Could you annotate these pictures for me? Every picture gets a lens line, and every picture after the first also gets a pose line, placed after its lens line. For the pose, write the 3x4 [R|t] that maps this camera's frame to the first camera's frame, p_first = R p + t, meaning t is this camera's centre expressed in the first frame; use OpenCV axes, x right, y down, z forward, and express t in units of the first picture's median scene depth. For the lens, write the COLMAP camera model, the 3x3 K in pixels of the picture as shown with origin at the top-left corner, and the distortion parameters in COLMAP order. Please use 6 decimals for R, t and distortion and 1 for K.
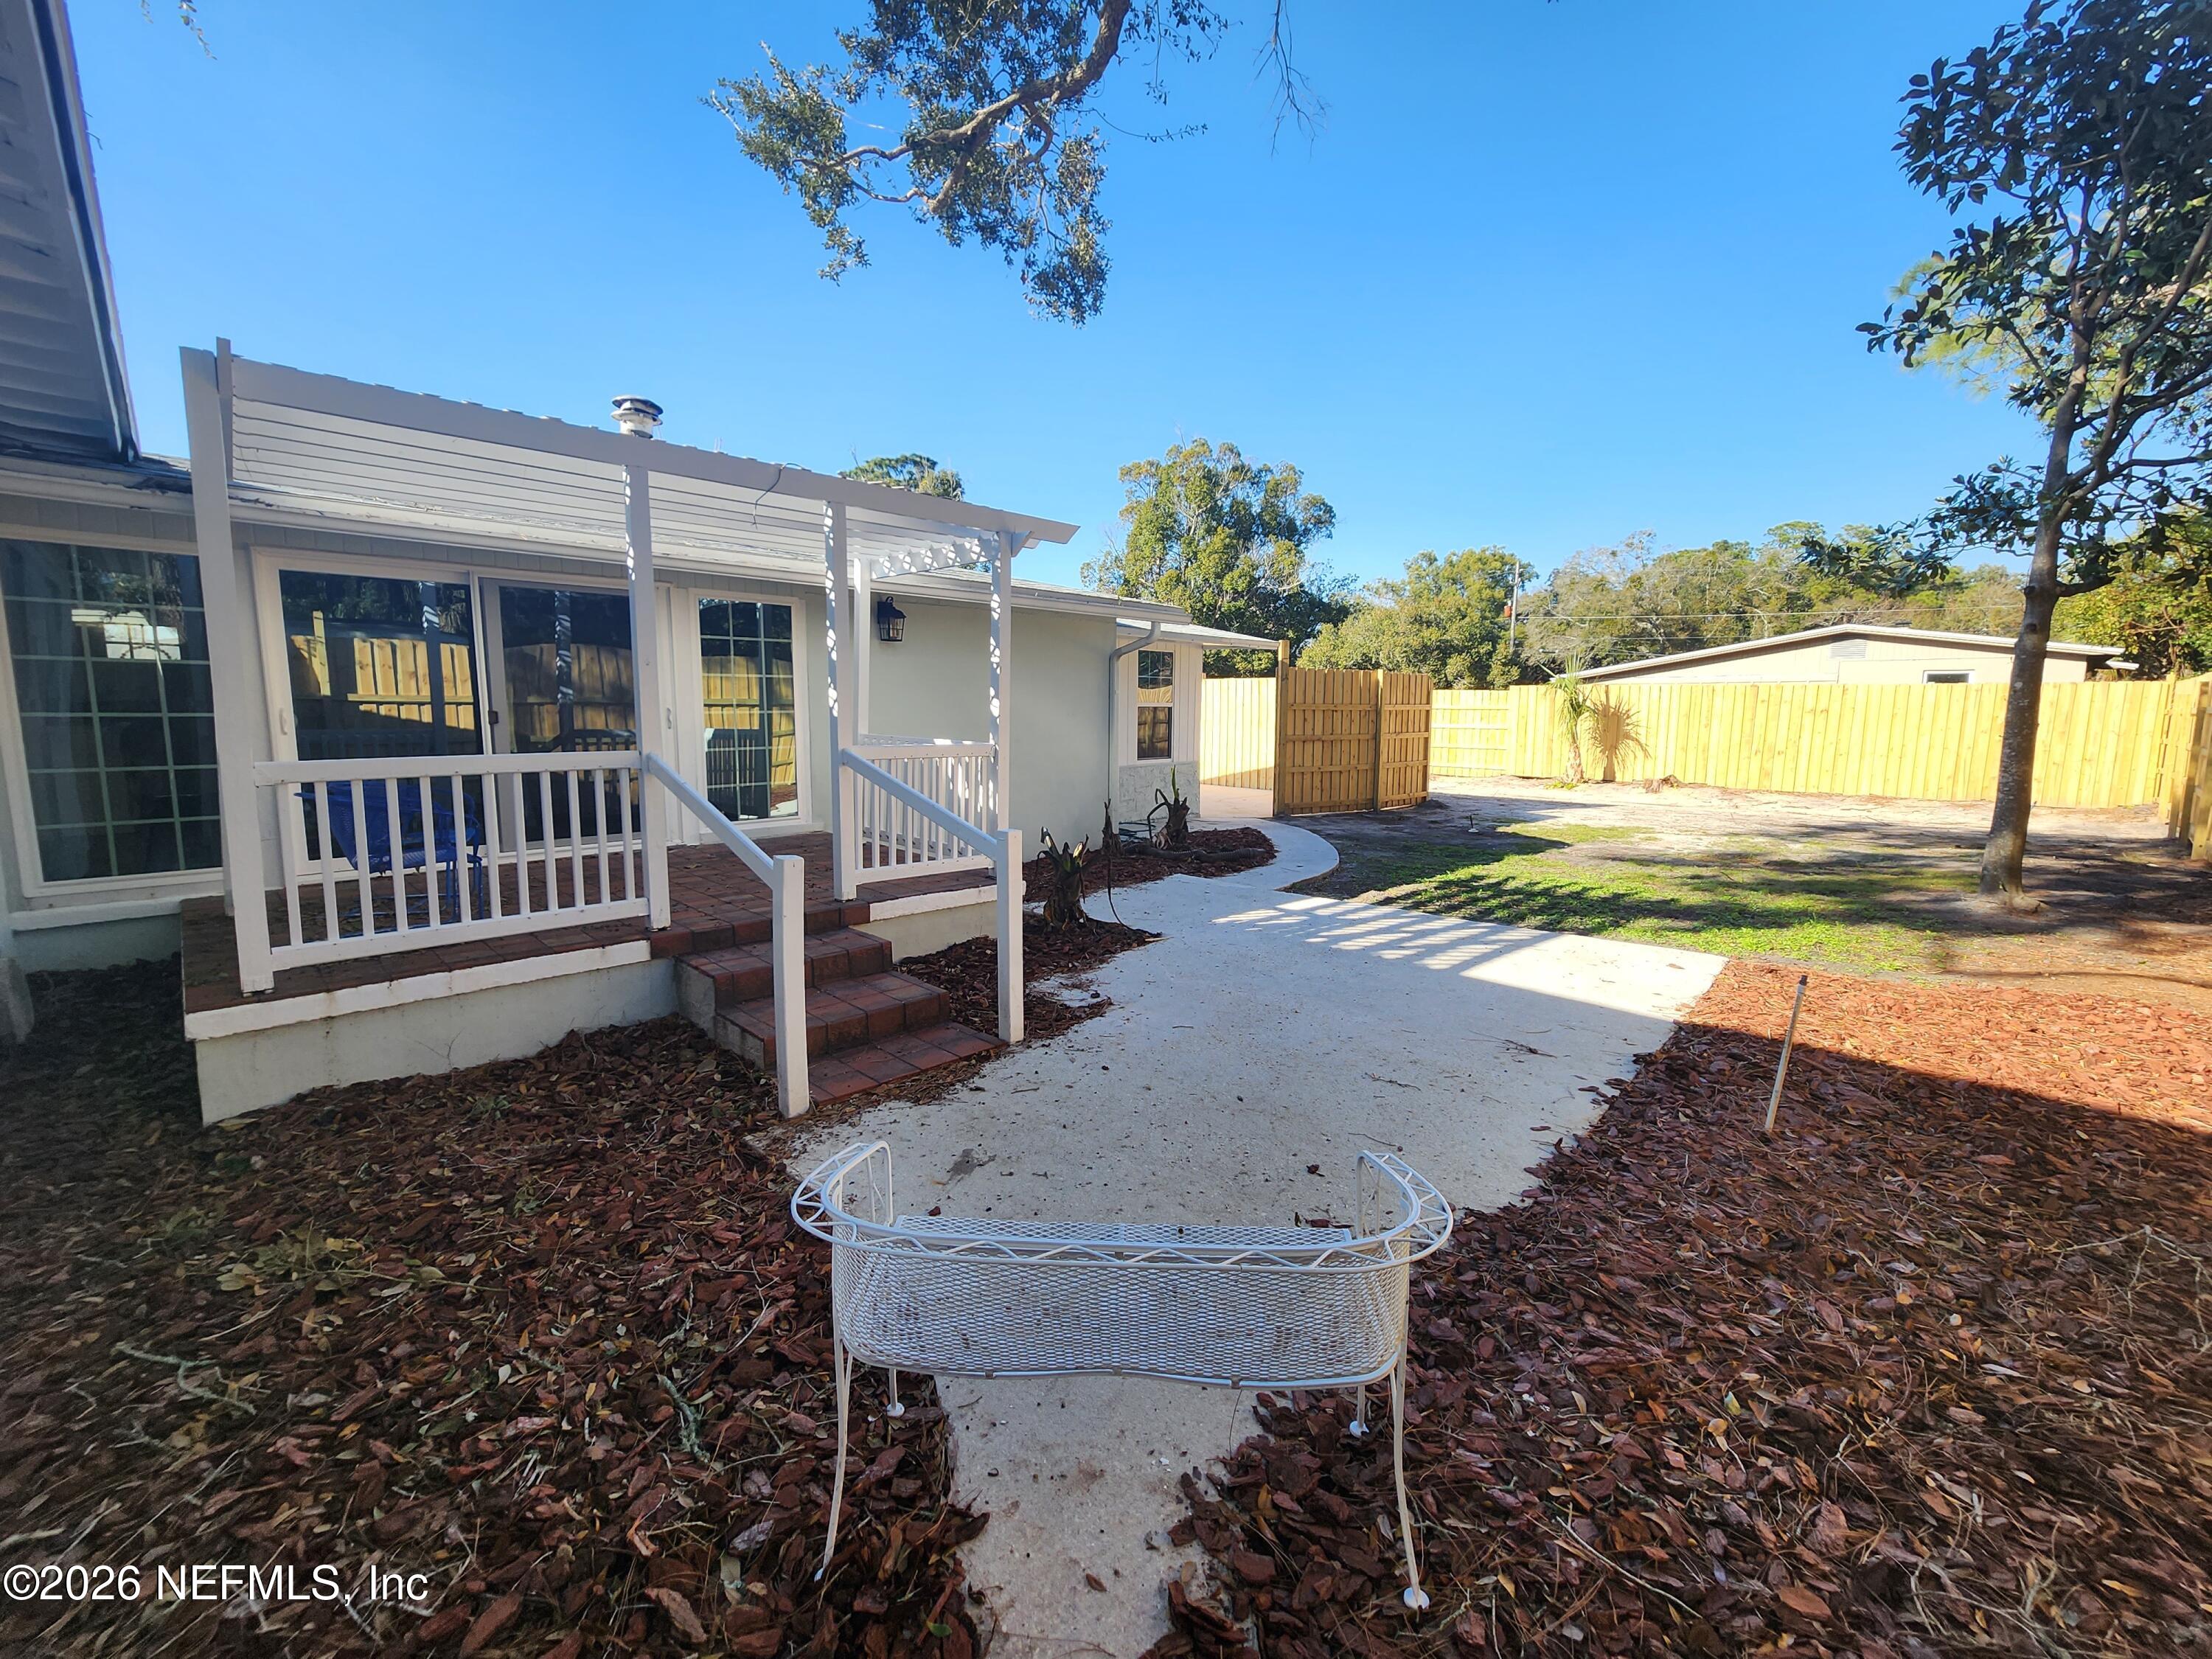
lens RADIAL K [[903.7, 0, 1095.9], [0, 903.7, 817.7], [0, 0, 1]] dist [0.000114, 0.000022]
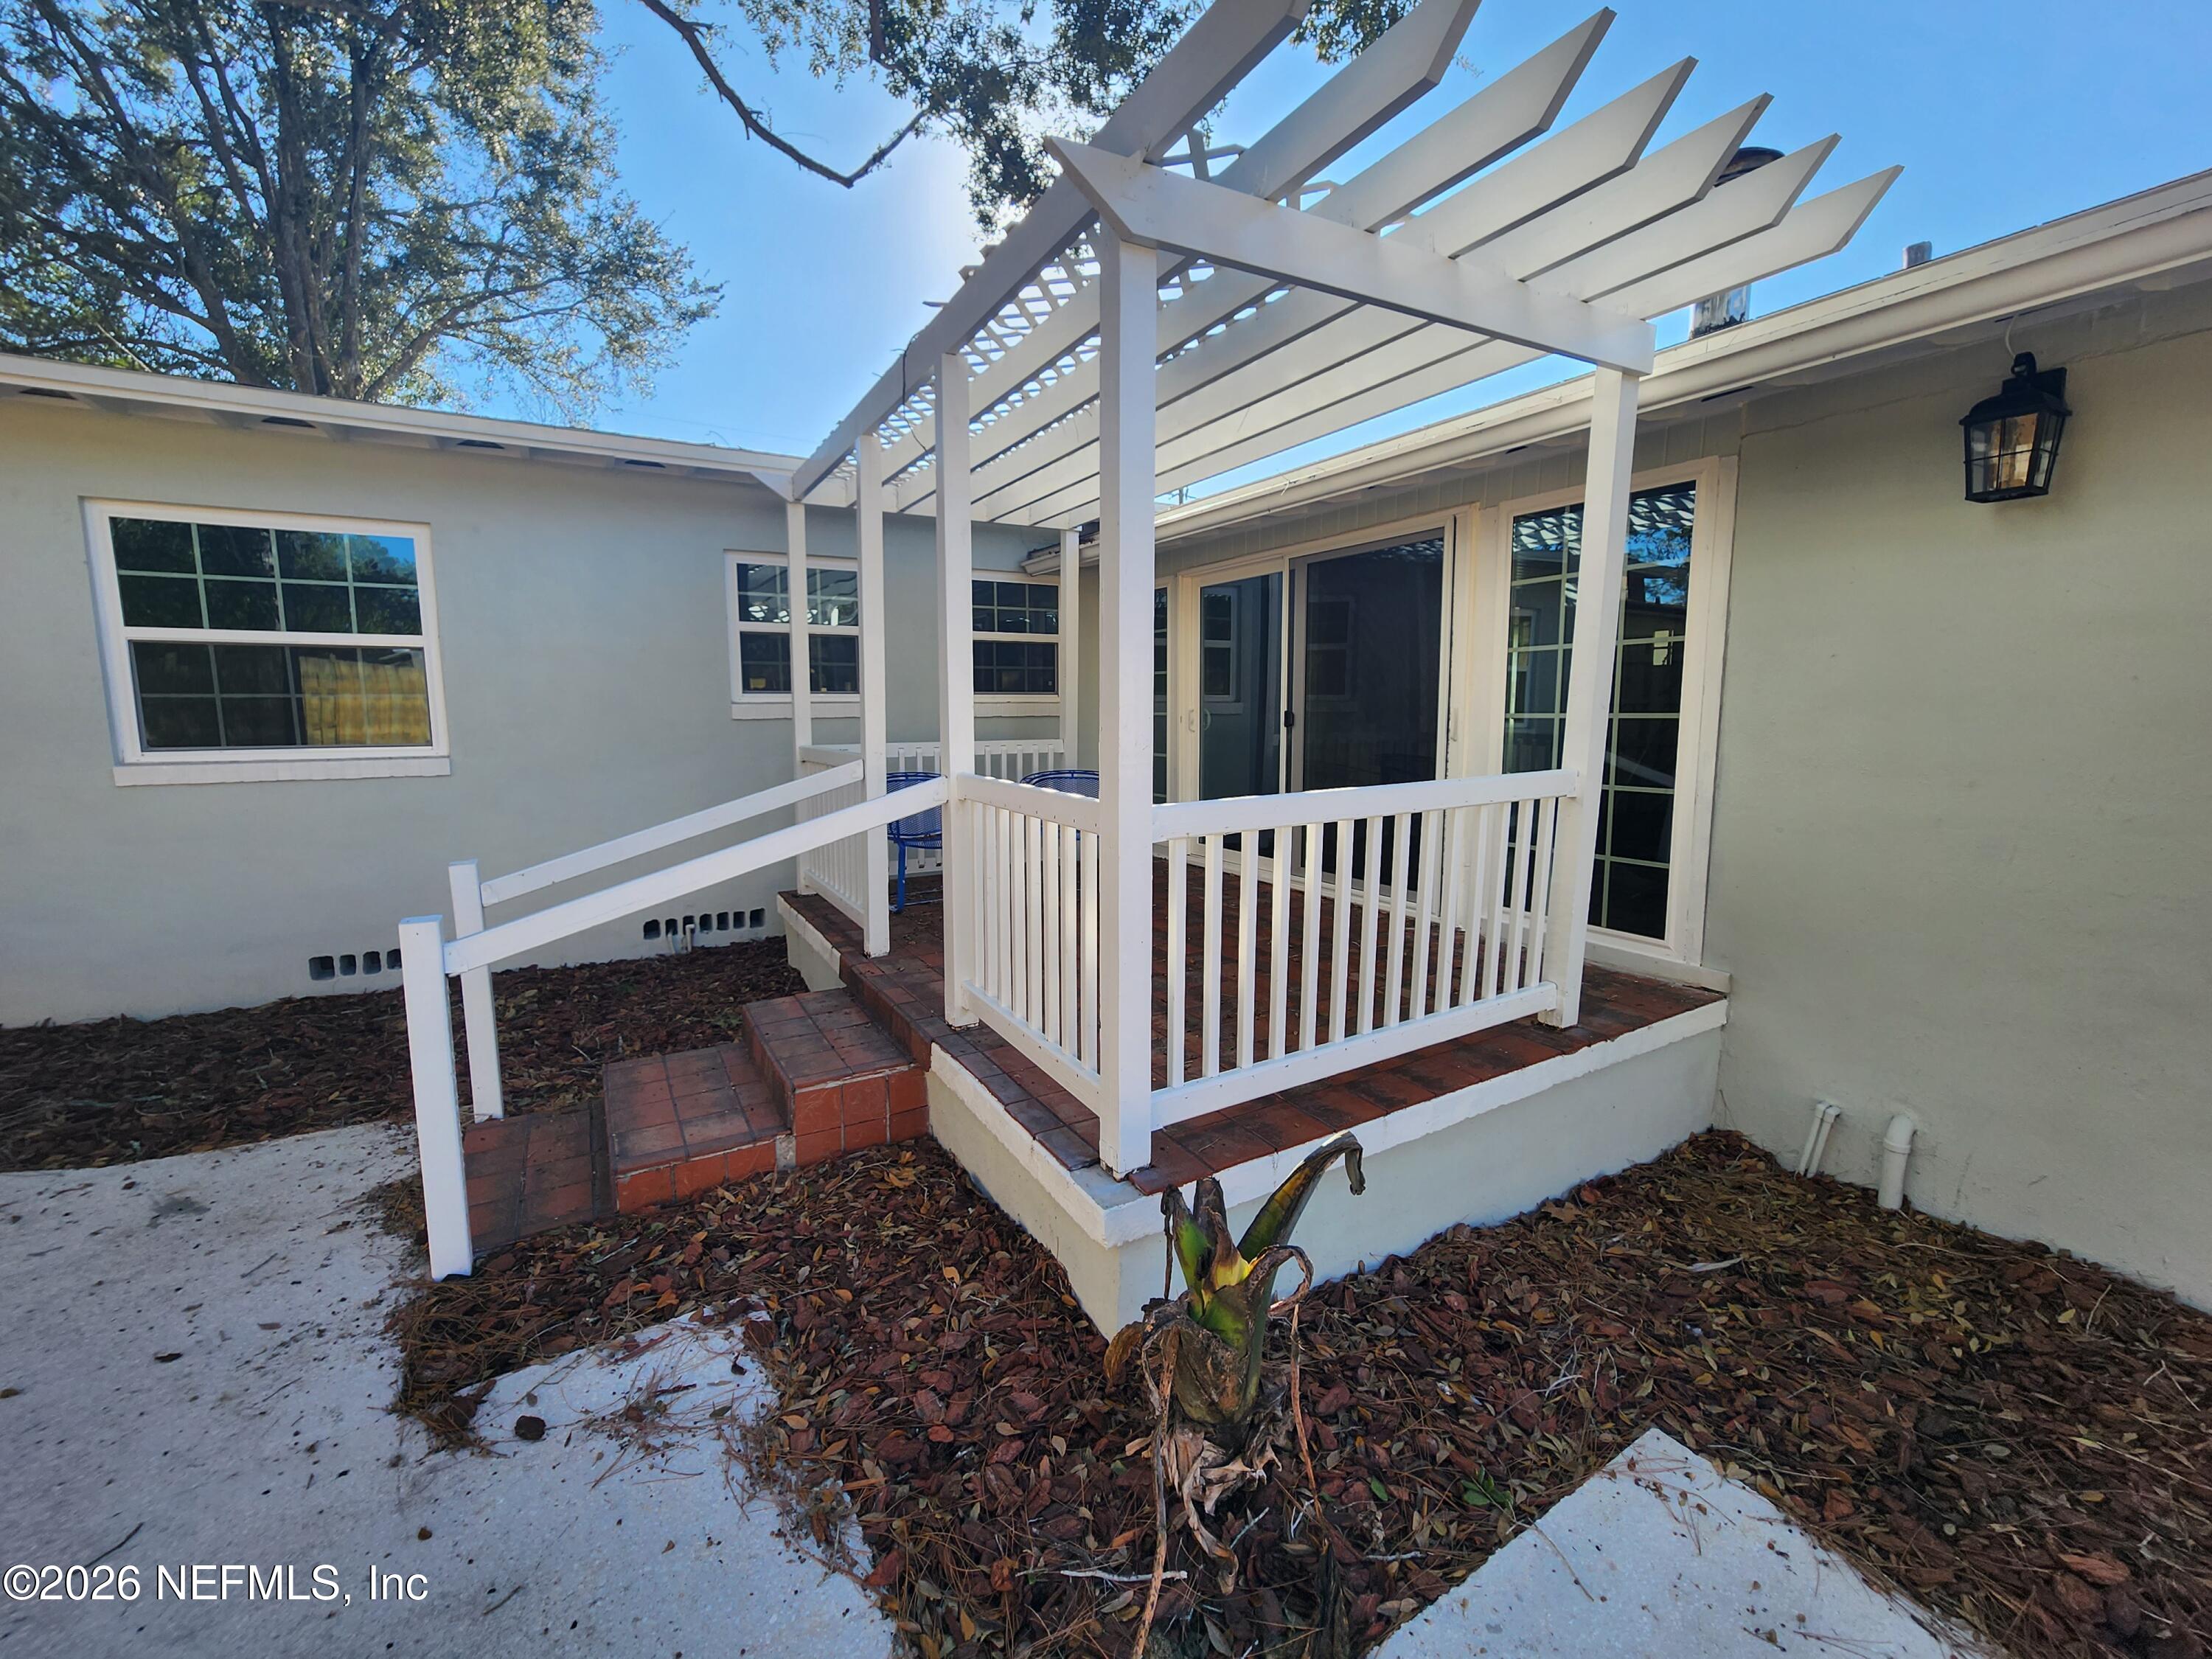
lens RADIAL K [[903.7, 0, 1095.9], [0, 903.7, 817.7], [0, 0, 1]] dist [0.000114, 0.000022]
pose [[-0.245292, 0.125912, -0.961238, 0.399373], [-0.113441, 0.980990, 0.157447, -0.223217], [0.962789, 0.147664, -0.226345, 1.773250]]
